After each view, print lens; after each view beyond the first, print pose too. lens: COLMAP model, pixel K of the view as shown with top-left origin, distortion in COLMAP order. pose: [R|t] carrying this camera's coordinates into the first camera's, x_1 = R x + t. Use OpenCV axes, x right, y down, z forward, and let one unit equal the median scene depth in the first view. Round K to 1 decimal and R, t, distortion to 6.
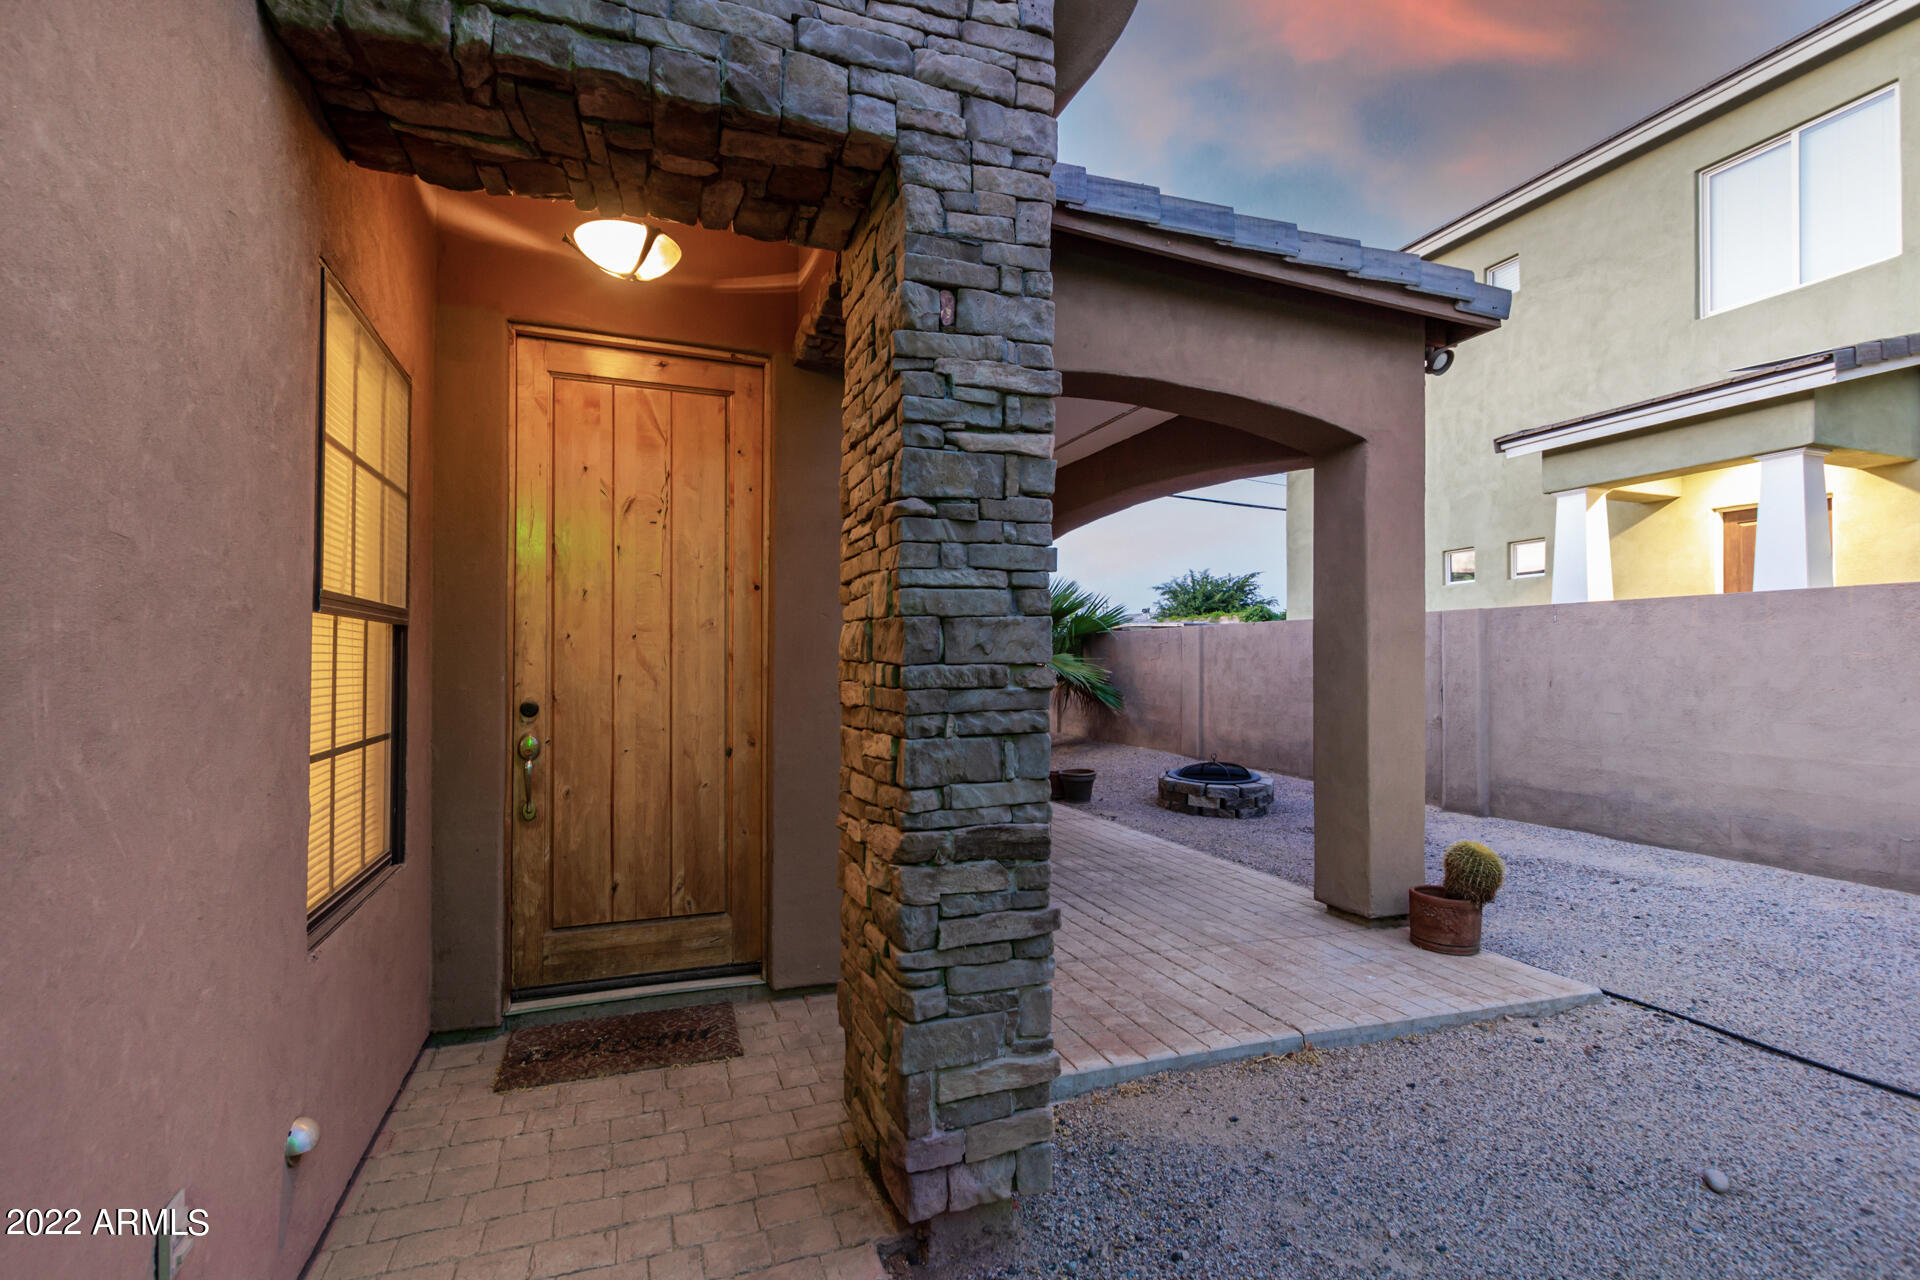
lens RADIAL K [[877.7, 0, 959.0], [0, 877.7, 647.8], [0, 0, 1]] dist [0.004473, 0.000256]
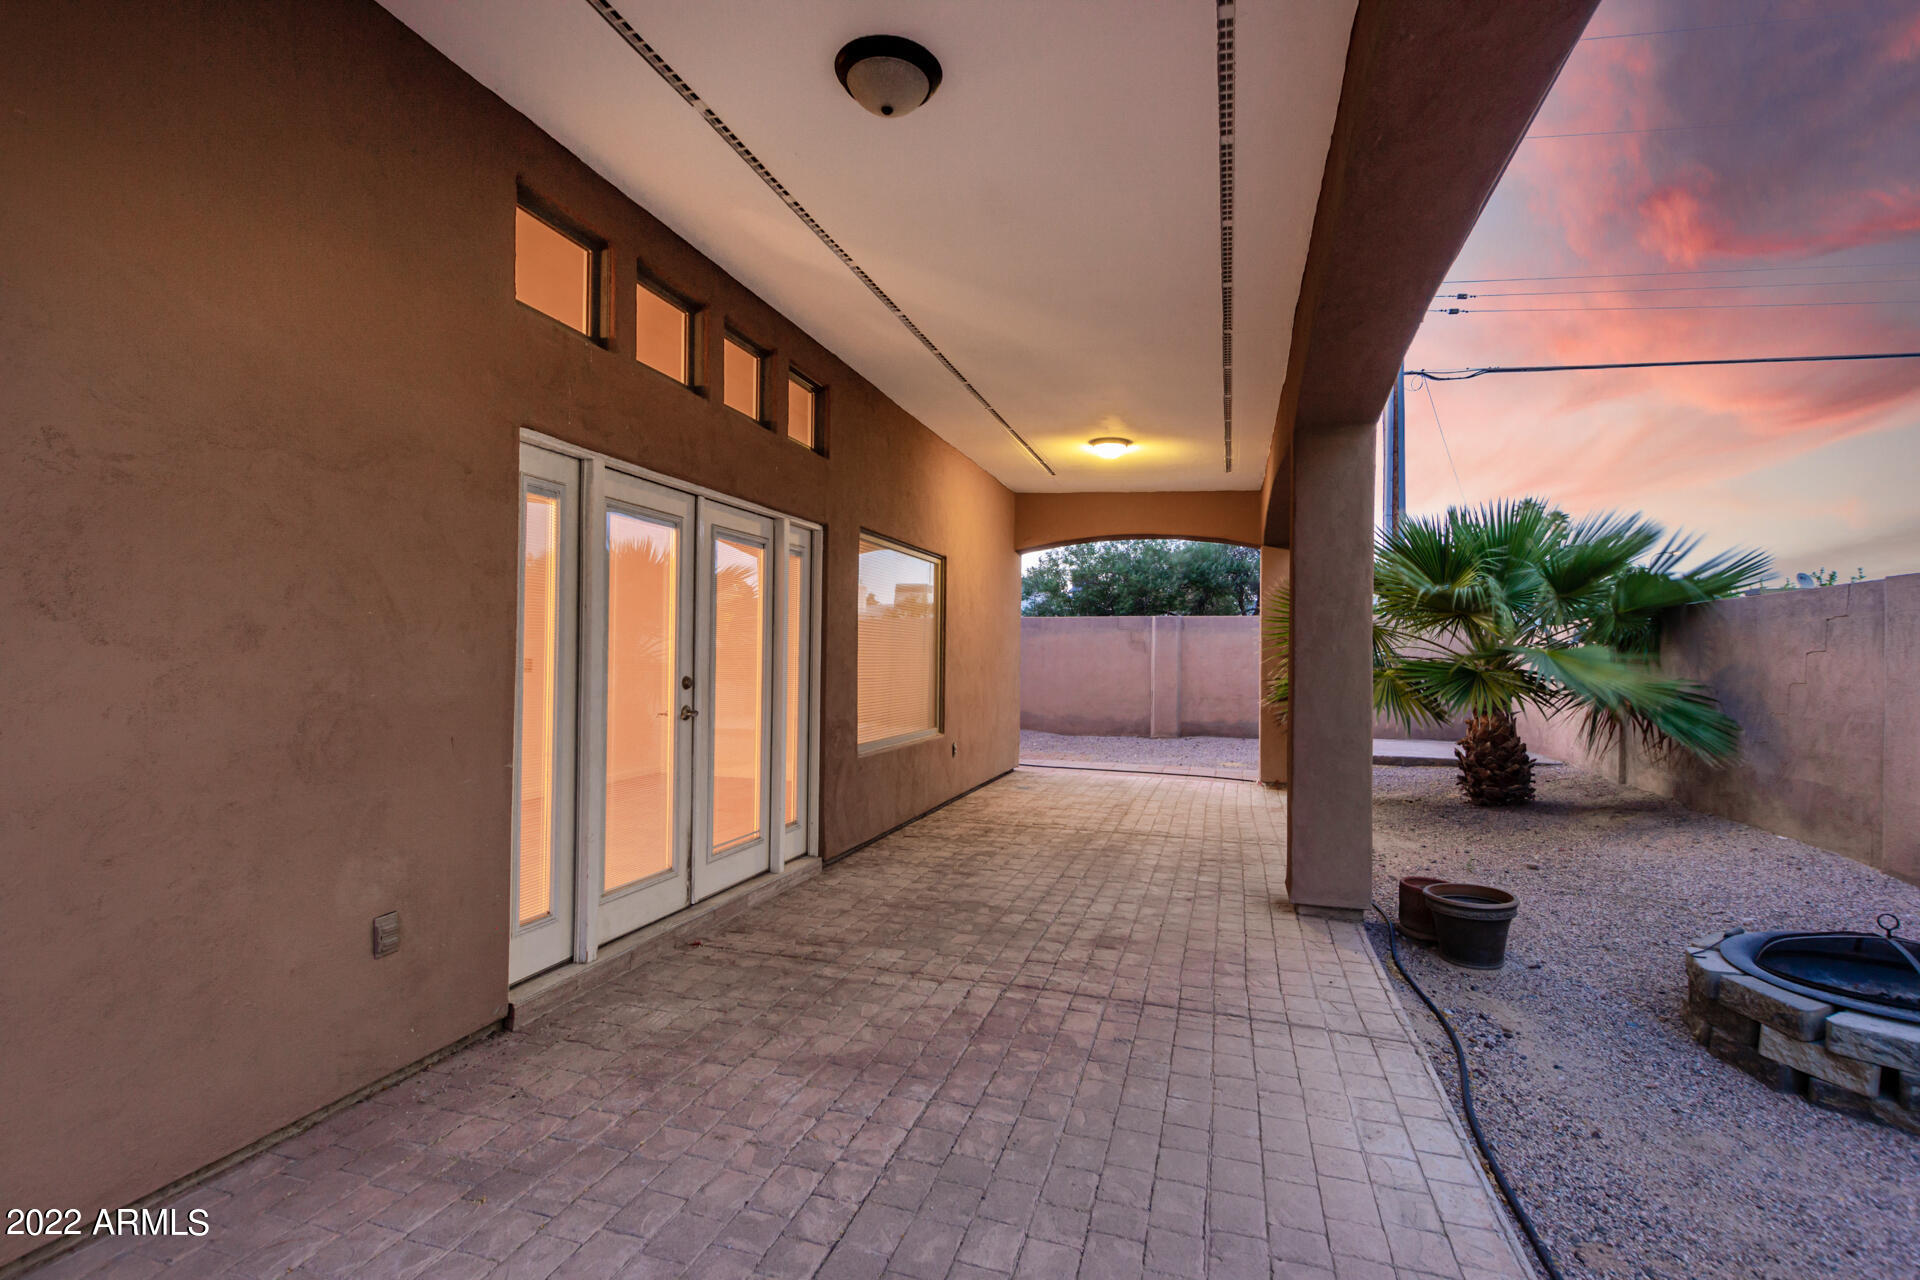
lens RADIAL K [[877.7, 0, 957.8], [0, 877.7, 639.8], [0, 0, 1]] dist [0.004473, 0.000256]
pose [[0.792563, -0.008968, -0.609724, 0.154485], [0.004186, 0.999948, -0.009267, 0.007249], [0.609776, 0.004792, 0.792559, 0.354743]]
